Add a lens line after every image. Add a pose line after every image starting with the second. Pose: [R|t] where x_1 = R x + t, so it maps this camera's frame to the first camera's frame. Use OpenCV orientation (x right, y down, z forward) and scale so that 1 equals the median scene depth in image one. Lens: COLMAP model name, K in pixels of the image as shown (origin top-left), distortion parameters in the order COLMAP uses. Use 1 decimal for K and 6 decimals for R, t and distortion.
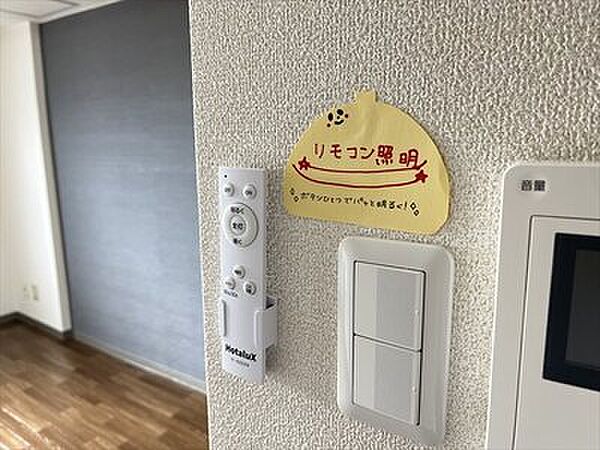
lens RADIAL K [[447.8, 0, 300.0], [0, 447.8, 225.0], [0, 0, 1]] dist [0.003488, -0.055828]
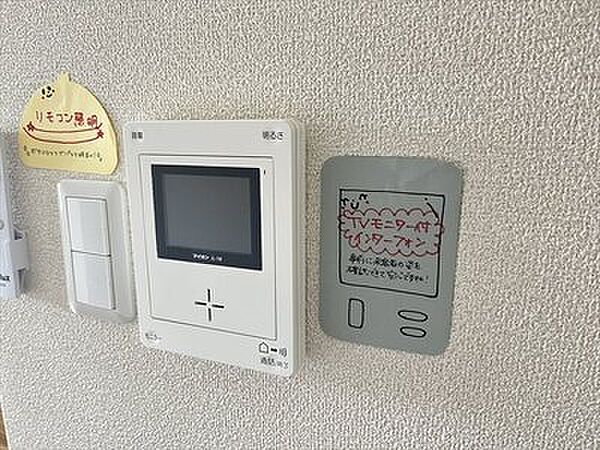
lens RADIAL K [[447.8, 0, 300.0], [0, 447.8, 225.0], [0, 0, 1]] dist [0.003488, -0.055828]
pose [[0.974802, -0.032817, 0.220644, 0.529153], [0.025365, 0.999011, 0.036523, 0.138444], [-0.221624, -0.030006, 0.974670, -0.518176]]
